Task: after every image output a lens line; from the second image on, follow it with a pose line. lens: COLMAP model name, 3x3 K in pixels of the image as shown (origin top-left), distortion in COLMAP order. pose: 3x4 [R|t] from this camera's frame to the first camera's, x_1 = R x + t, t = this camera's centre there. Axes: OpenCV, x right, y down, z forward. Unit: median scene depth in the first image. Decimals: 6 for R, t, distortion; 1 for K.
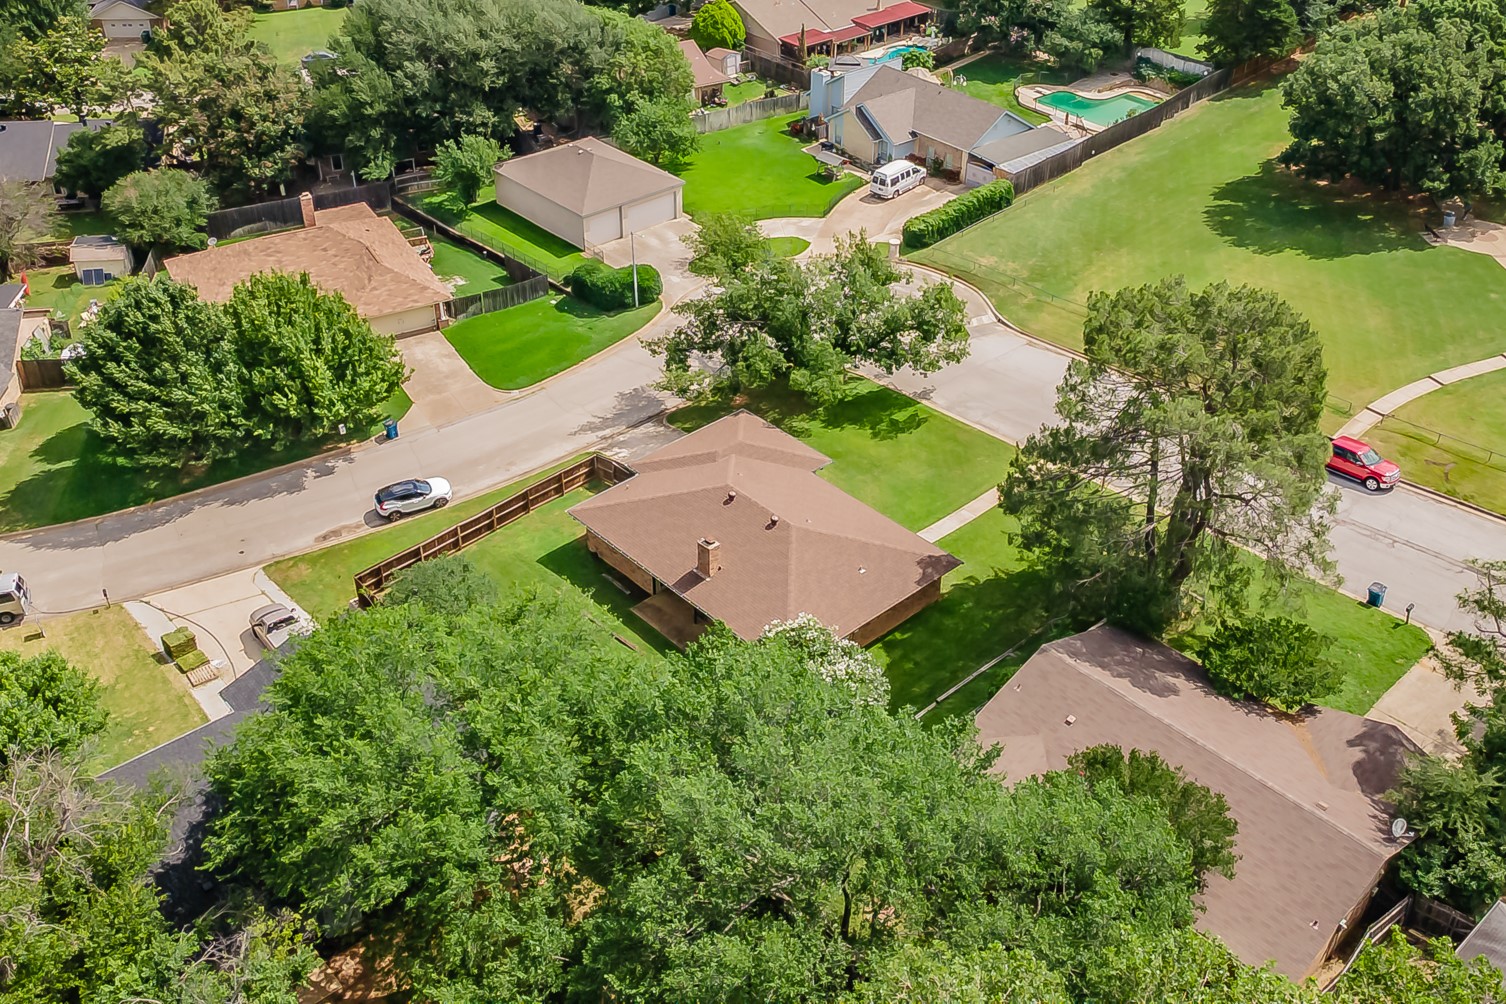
lens RADIAL K [[1440.7, 0, 753.0], [0, 1440.7, 502.0], [0, 0, 1]] dist [0.084119, -0.145045]
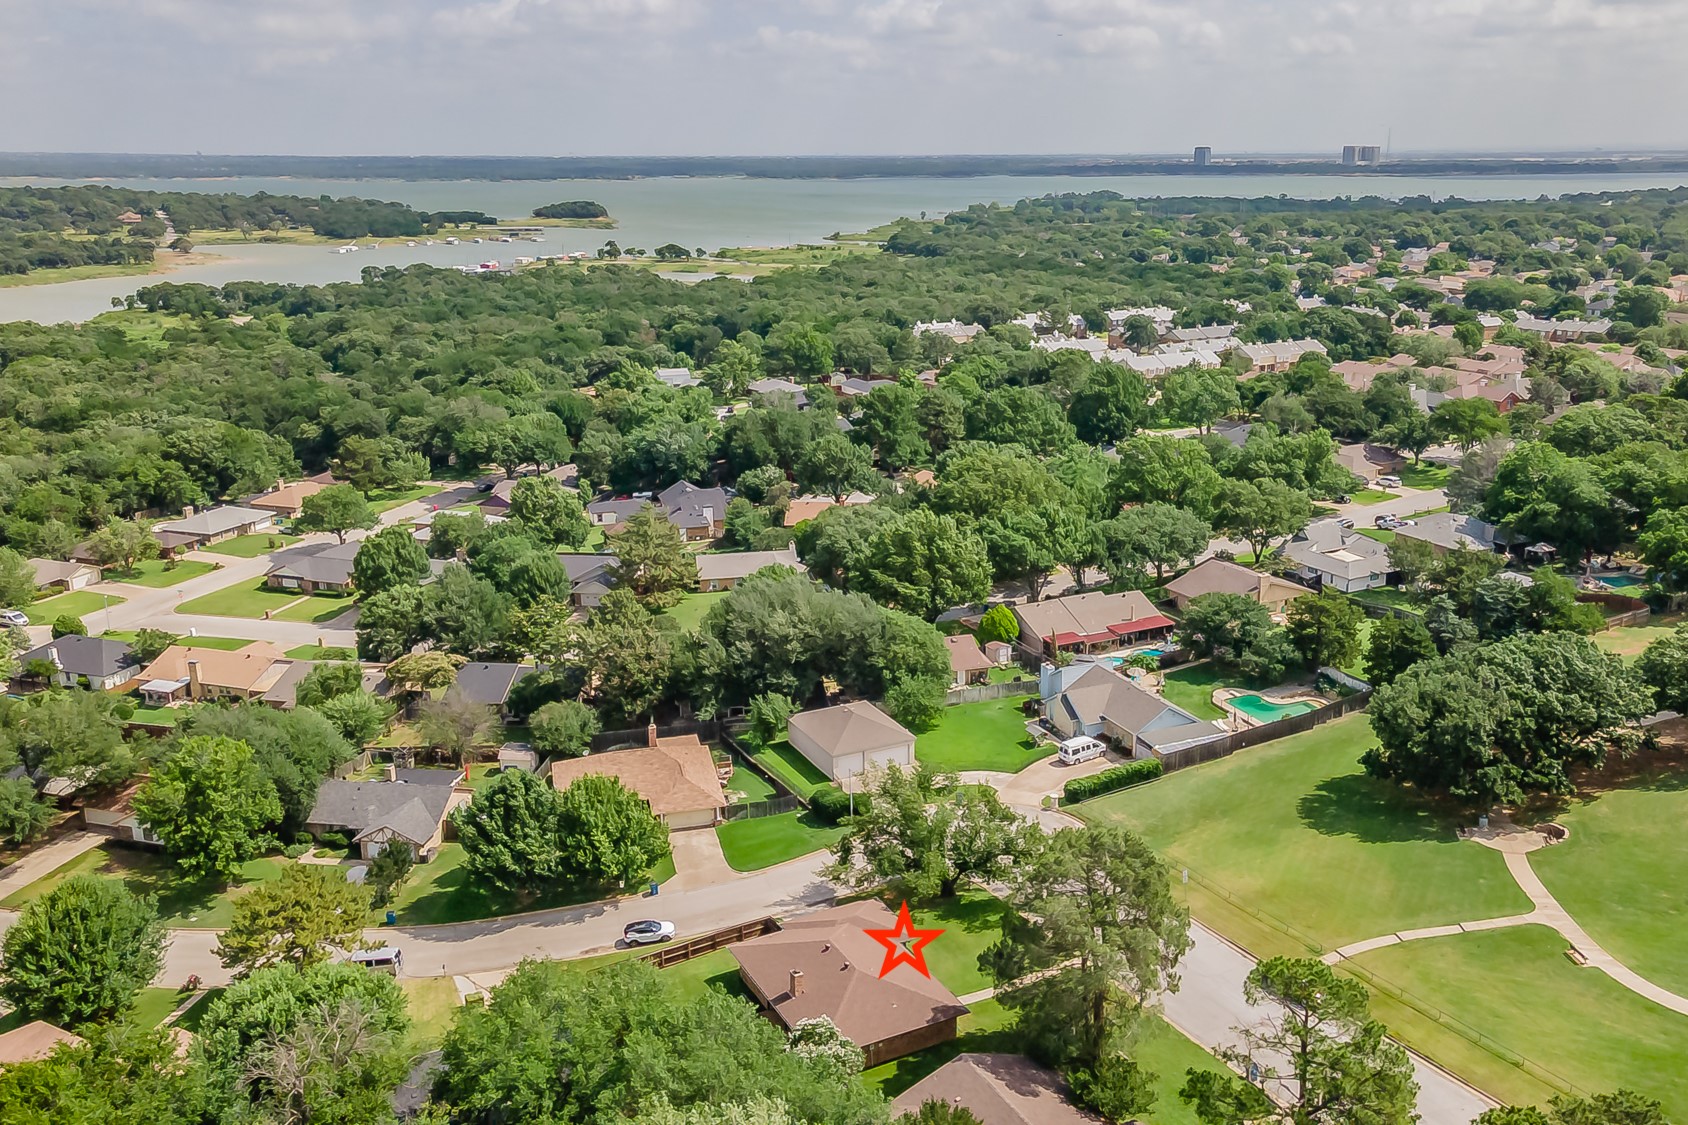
lens RADIAL K [[1614.8, 0, 844.0], [0, 1614.8, 562.5], [0, 0, 1]] dist [0.084119, -0.145045]
pose [[0.951450, 0.050249, -0.303675, 0.332029], [-0.144982, 0.943449, -0.298134, 0.080291], [0.271521, 0.327686, 0.904930, -0.421863]]
